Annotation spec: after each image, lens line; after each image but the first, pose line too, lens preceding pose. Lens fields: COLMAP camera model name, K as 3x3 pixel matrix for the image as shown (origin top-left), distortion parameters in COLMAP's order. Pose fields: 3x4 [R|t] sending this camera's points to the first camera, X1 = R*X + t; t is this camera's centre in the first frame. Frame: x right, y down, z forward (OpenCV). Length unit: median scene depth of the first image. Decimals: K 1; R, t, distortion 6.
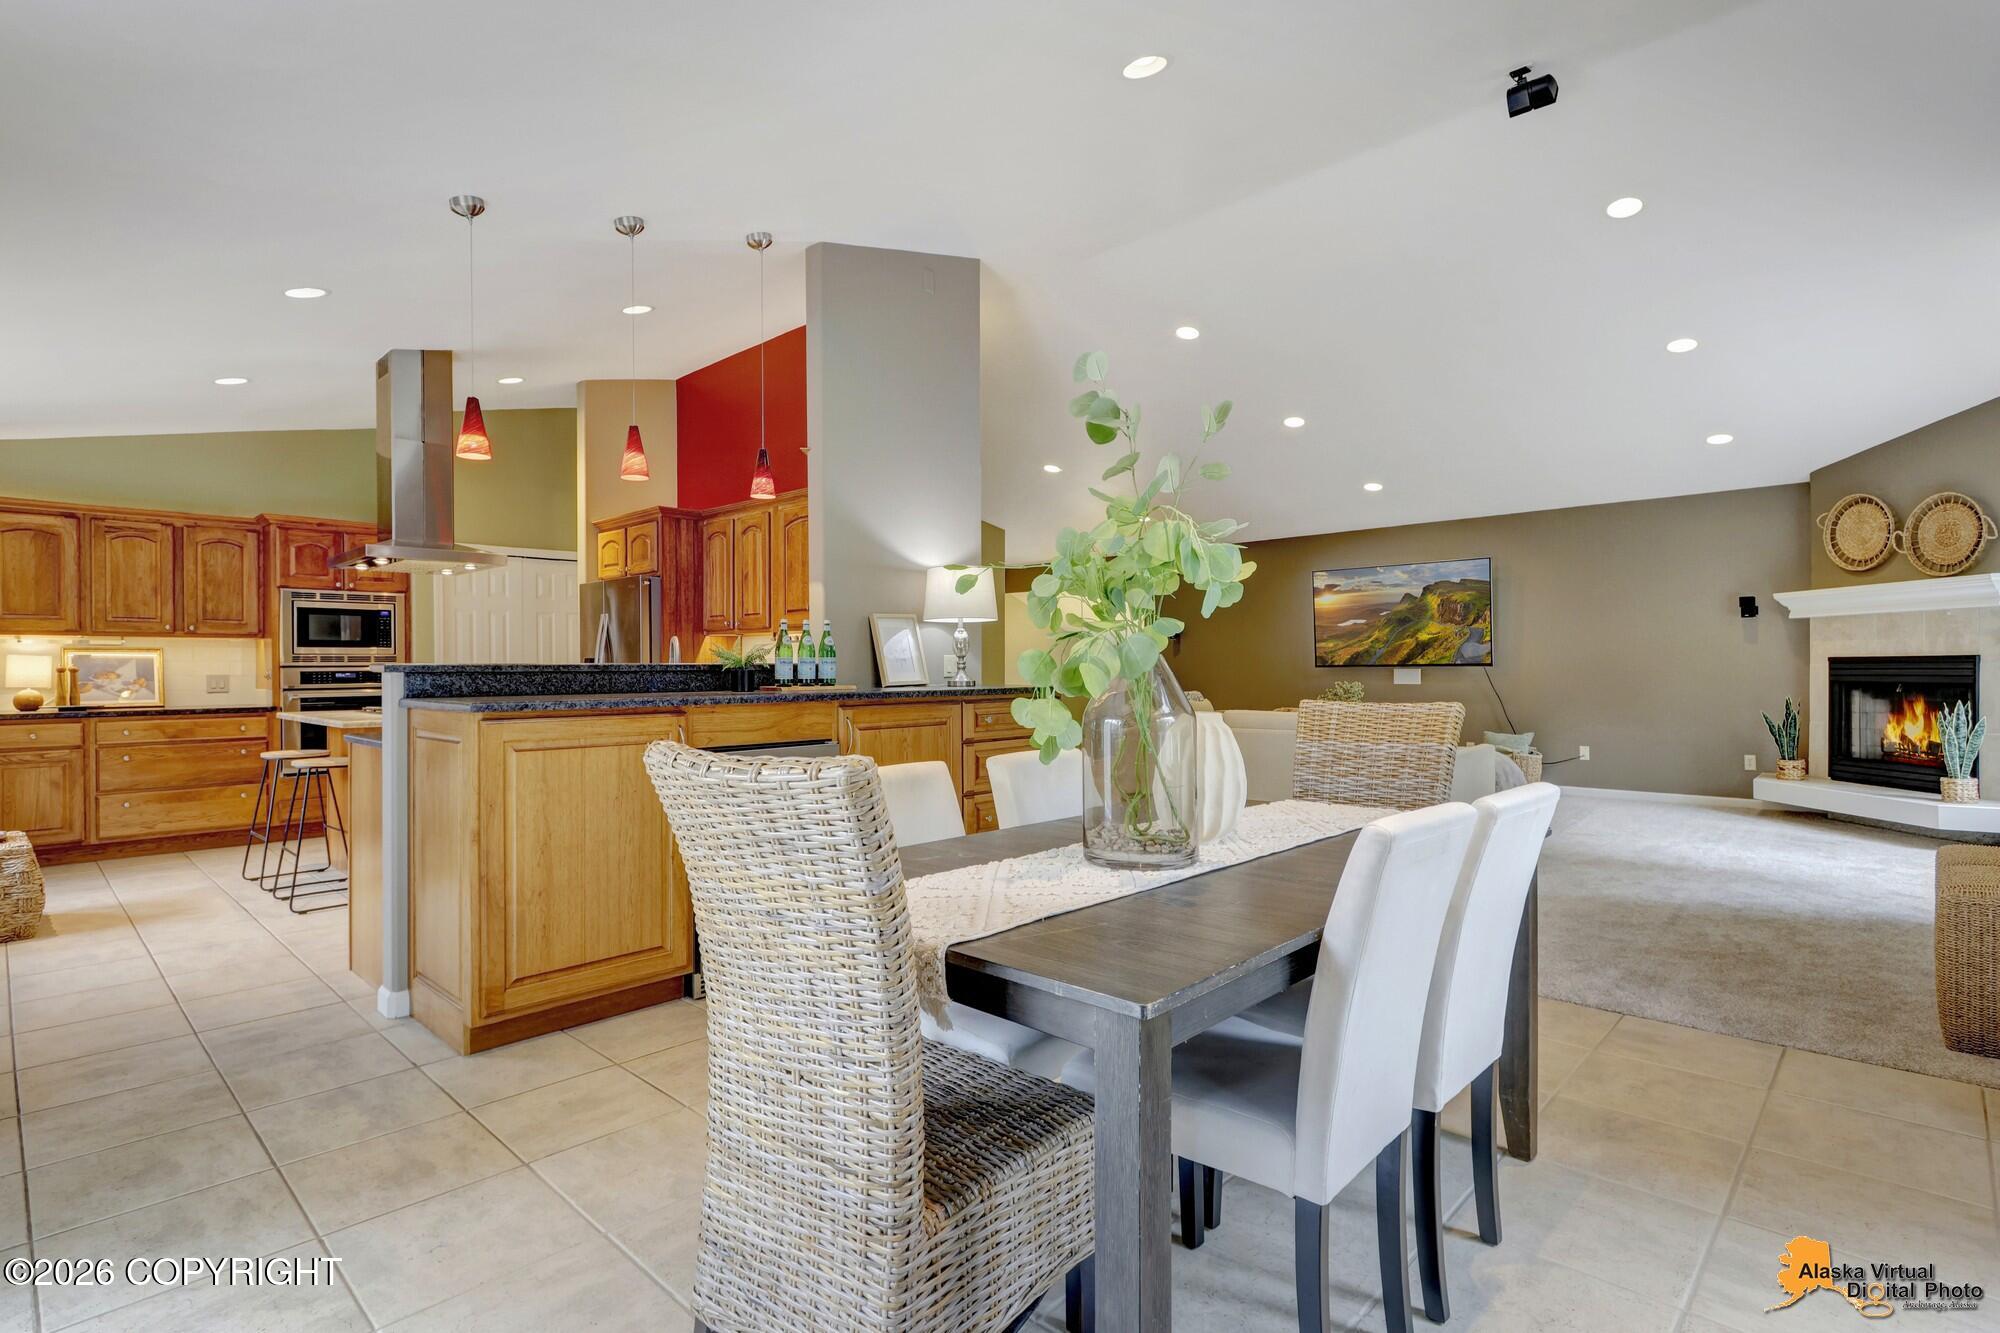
lens RADIAL K [[957.9, 0, 1004.1], [0, 957.9, 672.1], [0, 0, 1]] dist [0.000267, -0.000170]
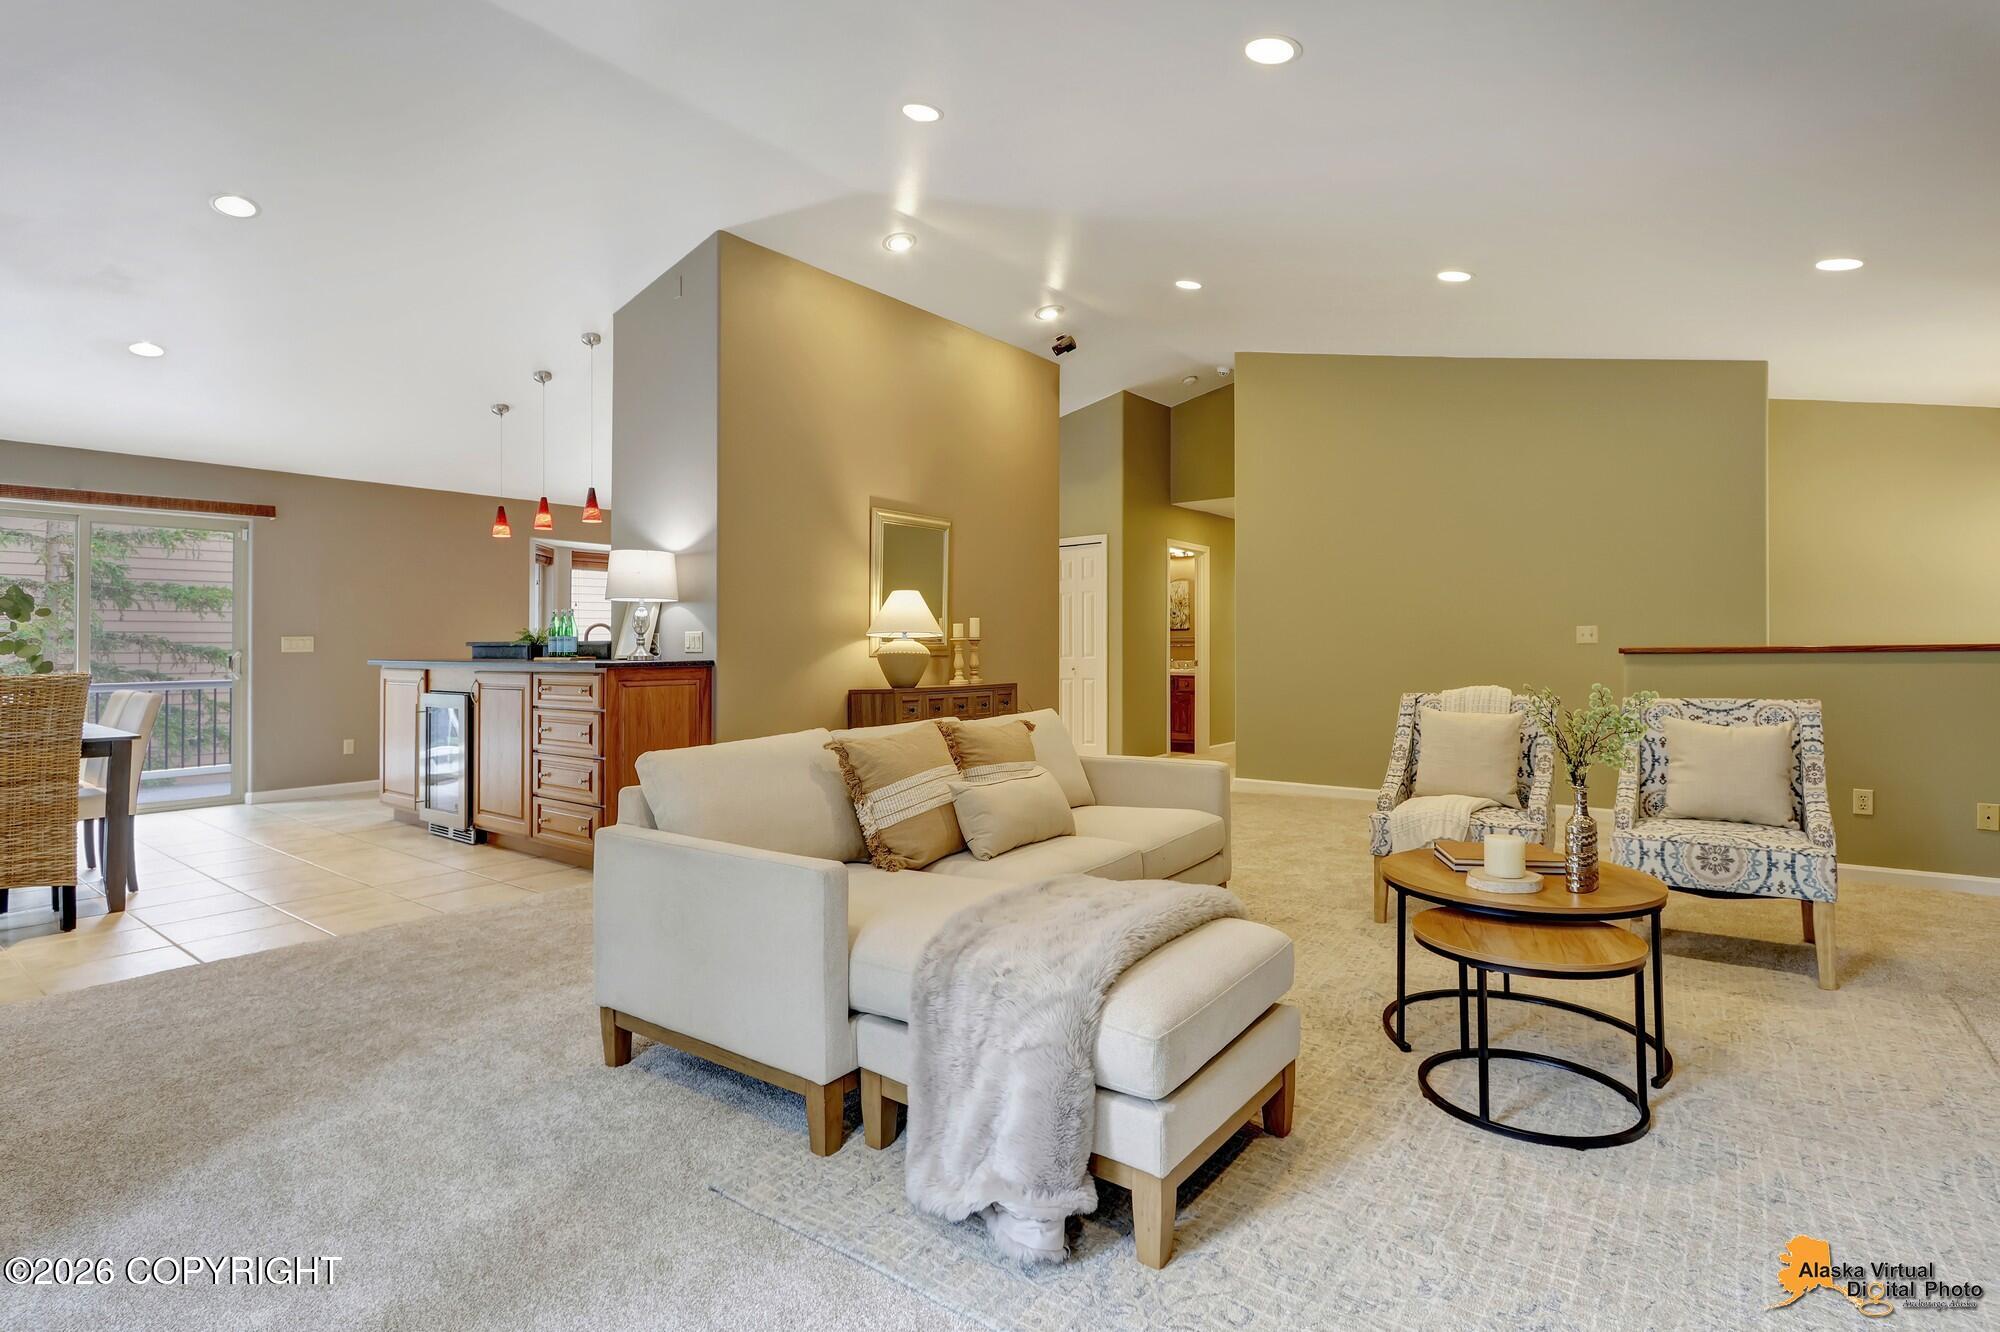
lens RADIAL K [[957.9, 0, 1004.1], [0, 957.9, 671.6], [0, 0, 1]] dist [0.000267, -0.000170]
pose [[0.100028, 0.030453, -0.994518, 0.780967], [0.001594, 0.999525, 0.030767, -0.004248], [0.994983, -0.004663, 0.099932, 0.946184]]
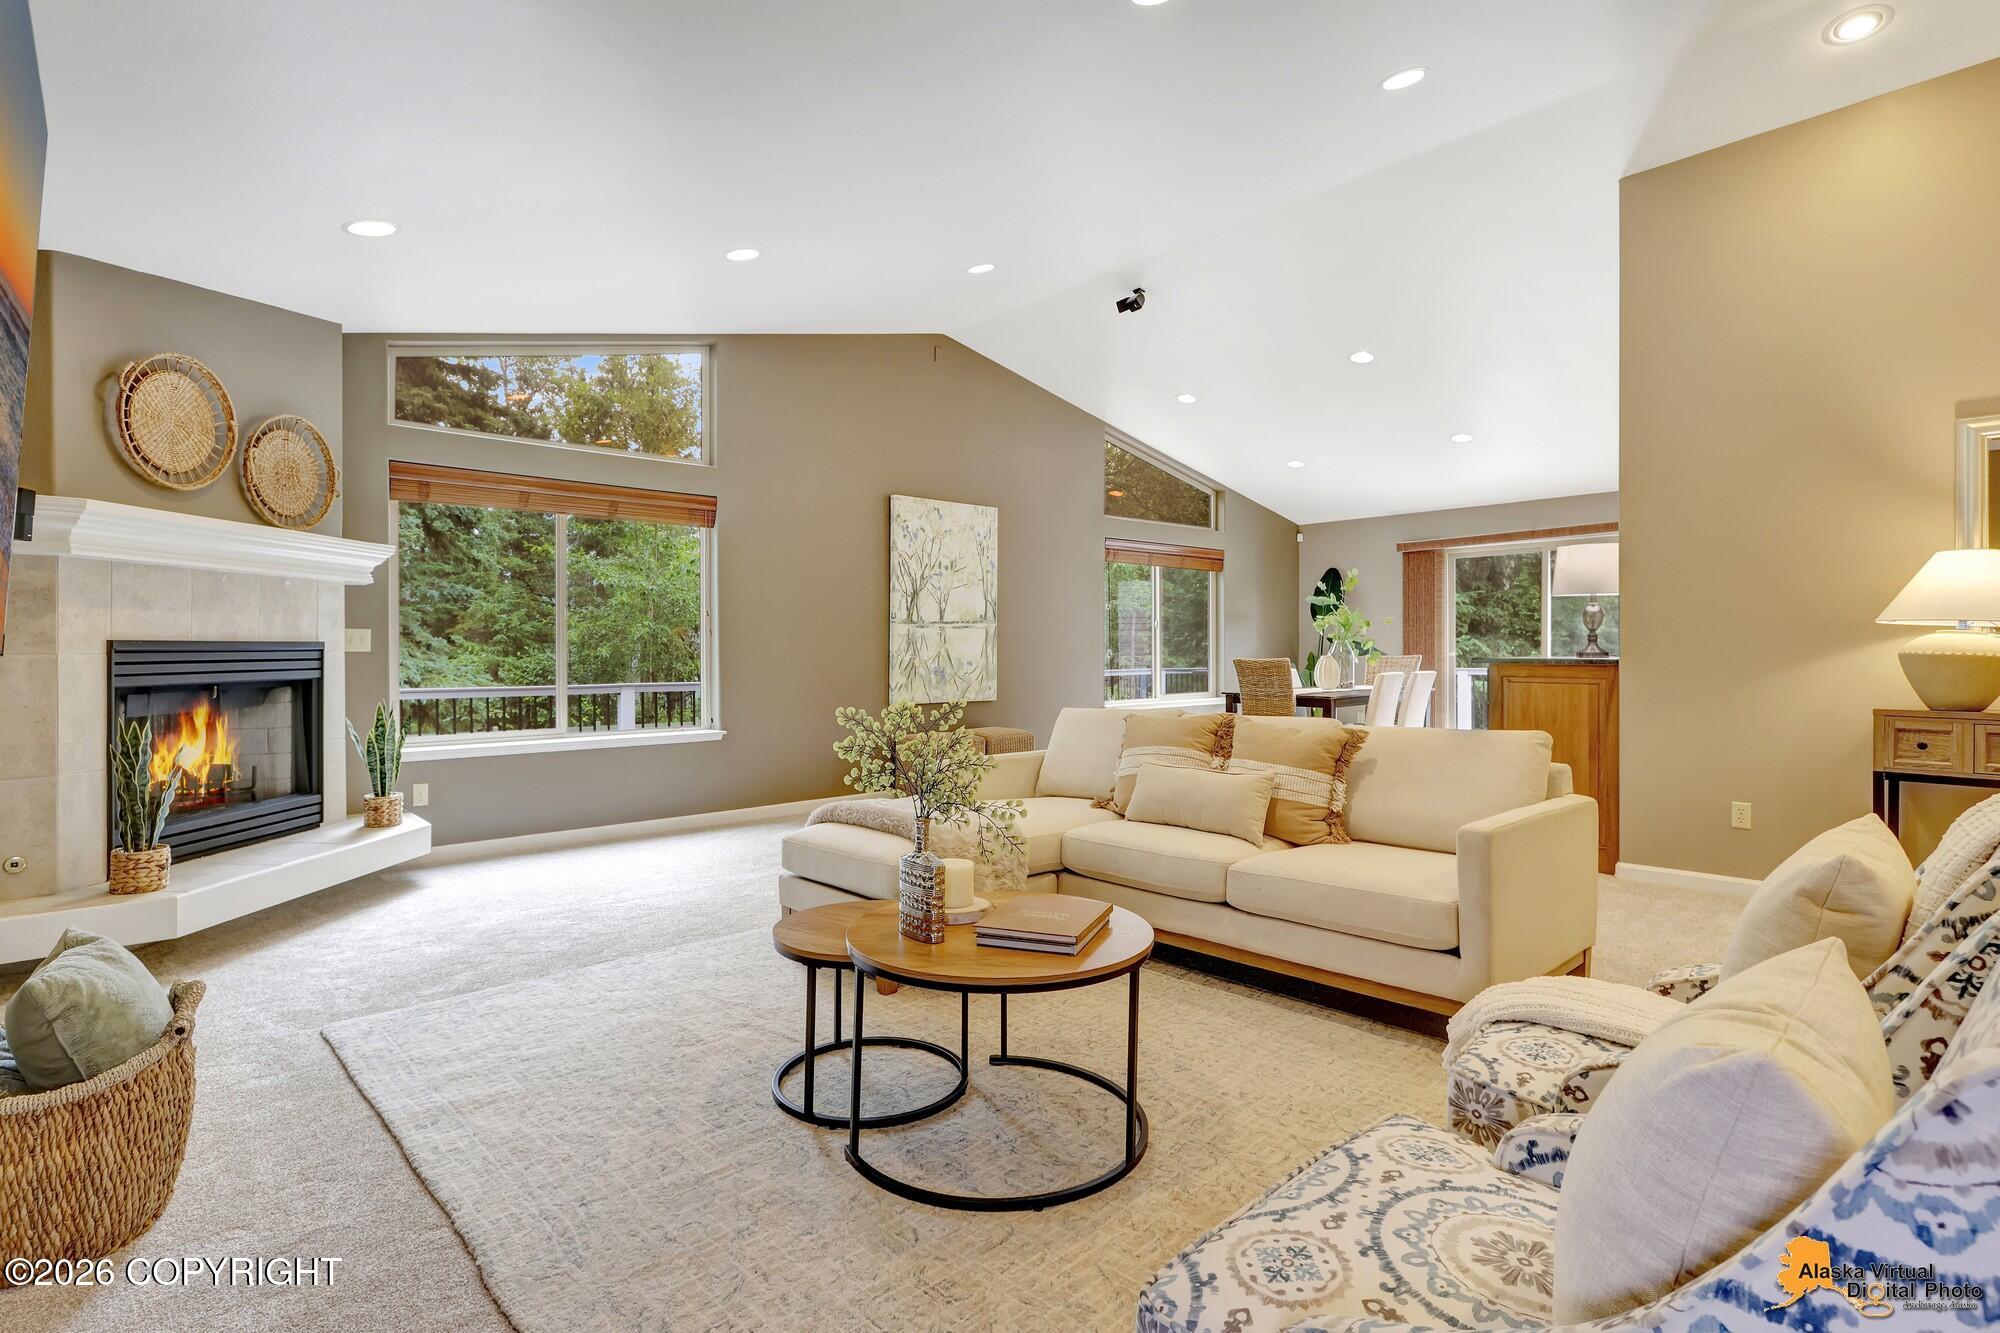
lens RADIAL K [[995.4, 0, 1001.3], [0, 995.4, 640.3], [0, 0, 1]] dist [0.000506, -0.000192]
pose [[-0.996757, 0.014748, 0.079109, 0.363135], [0.014325, 0.999880, -0.005912, -0.005946], [-0.079186, -0.004759, -0.996848, 1.566382]]
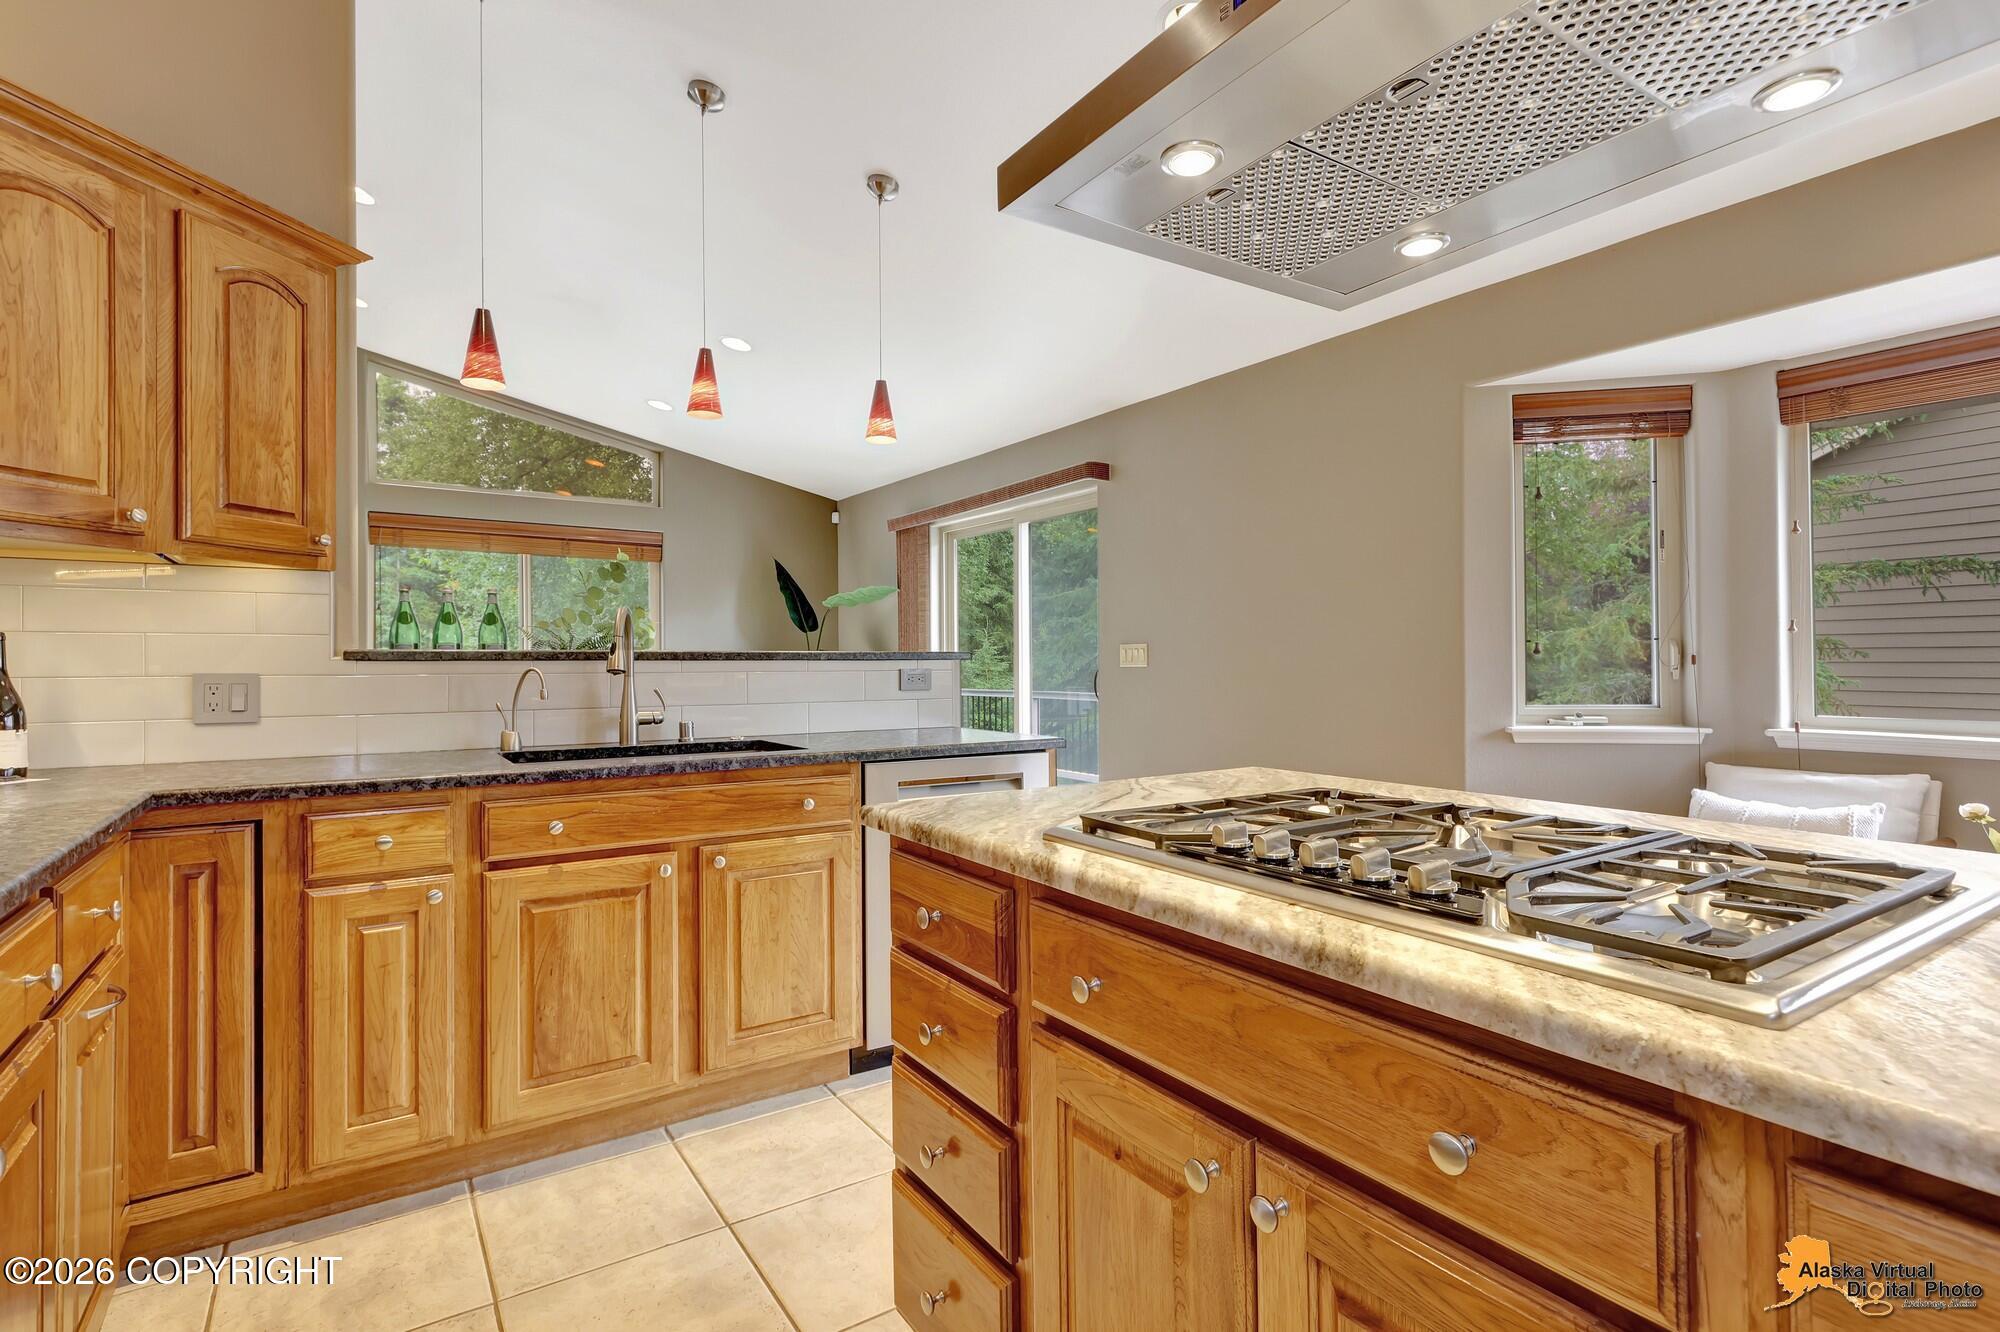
lens RADIAL K [[957.9, 0, 1004.1], [0, 957.9, 671.6], [0, 0, 1]] dist [0.000267, -0.000170]
pose [[-0.972027, 0.005145, 0.234811, -0.441553], [0.007638, 0.999924, 0.009711, 0.000986], [-0.234743, 0.011233, -0.971992, 1.014566]]
